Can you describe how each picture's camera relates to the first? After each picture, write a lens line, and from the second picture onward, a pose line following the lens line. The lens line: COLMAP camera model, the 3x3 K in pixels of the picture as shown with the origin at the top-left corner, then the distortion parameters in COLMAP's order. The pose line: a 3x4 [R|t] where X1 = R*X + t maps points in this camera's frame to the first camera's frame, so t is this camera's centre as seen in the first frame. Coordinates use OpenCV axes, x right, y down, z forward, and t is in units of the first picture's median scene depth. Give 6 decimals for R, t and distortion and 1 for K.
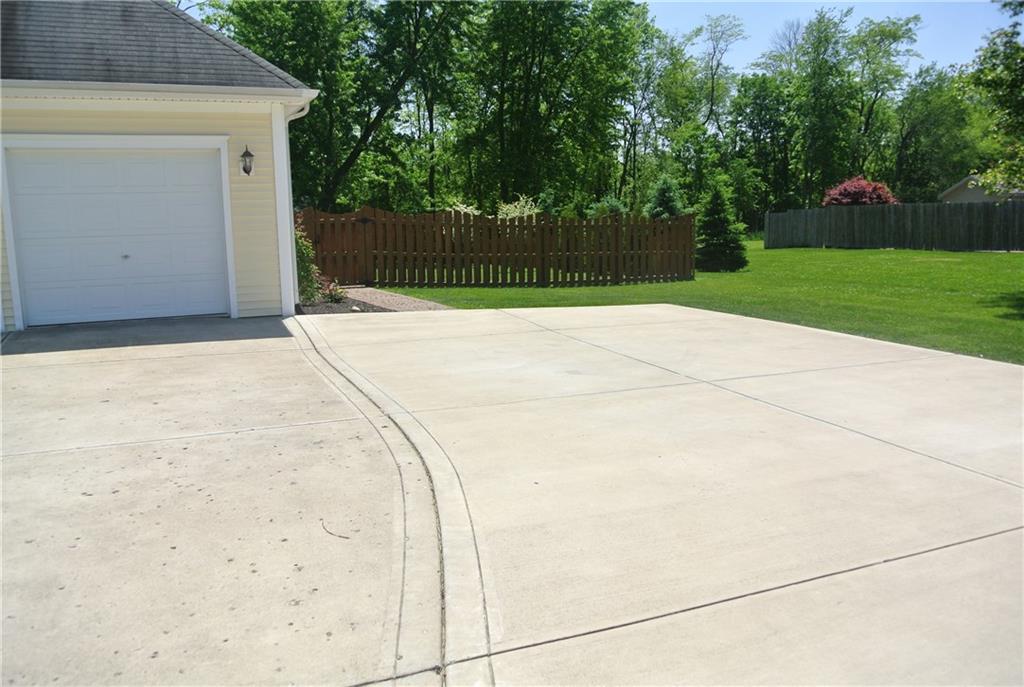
lens RADIAL K [[794.2, 0, 517.1], [0, 794.2, 351.8], [0, 0, 1]] dist [-0.066697, 0.004139]
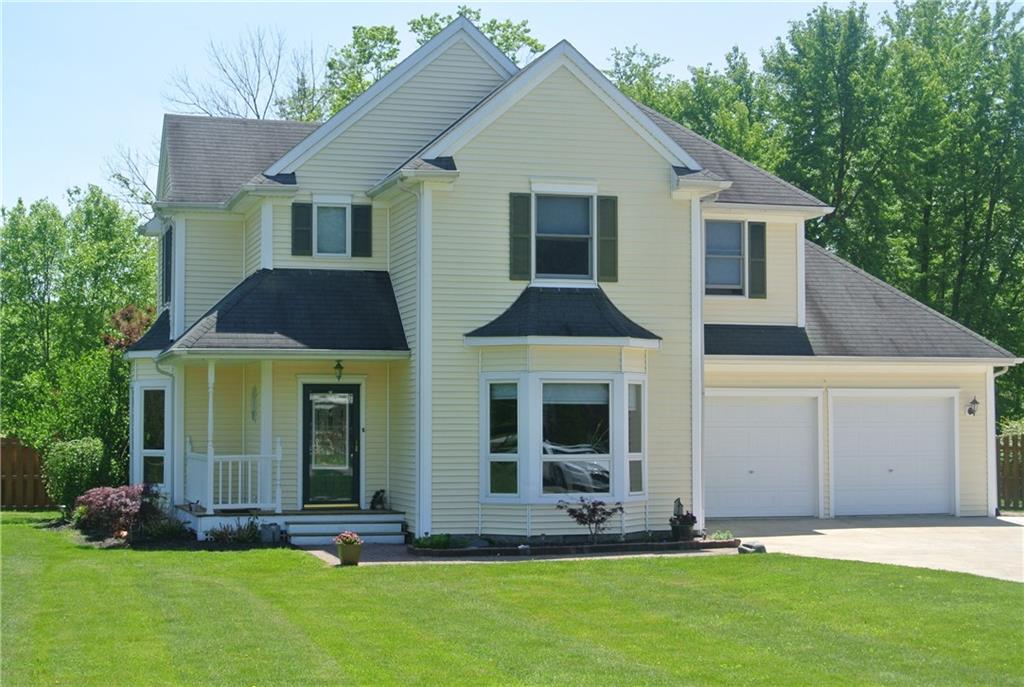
lens RADIAL K [[1776.6, 0, 508.9], [0, 1776.6, 344.4], [0, 0, 1]] dist [0.001398, 0.000000]
pose [[0.991614, 0.008458, -0.128961, -0.238569], [-0.034629, 0.978758, -0.202073, 0.102998], [0.124513, 0.204844, 0.970843, -0.708189]]
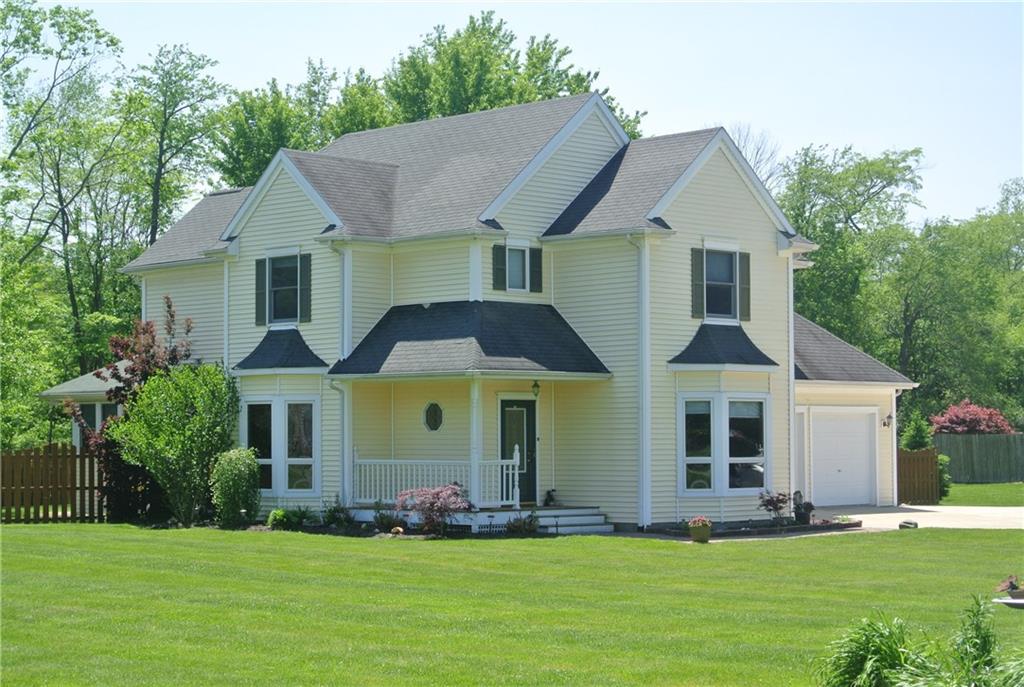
lens RADIAL K [[2107.1, 0, 512.1], [0, 2107.1, 348.4], [0, 0, 1]] dist [0.016652, 0.000000]
pose [[0.930684, 0.027889, 0.364760, -0.922730], [0.048147, 0.979079, -0.197704, 0.163465], [-0.362642, 0.201562, 0.909870, -0.996776]]
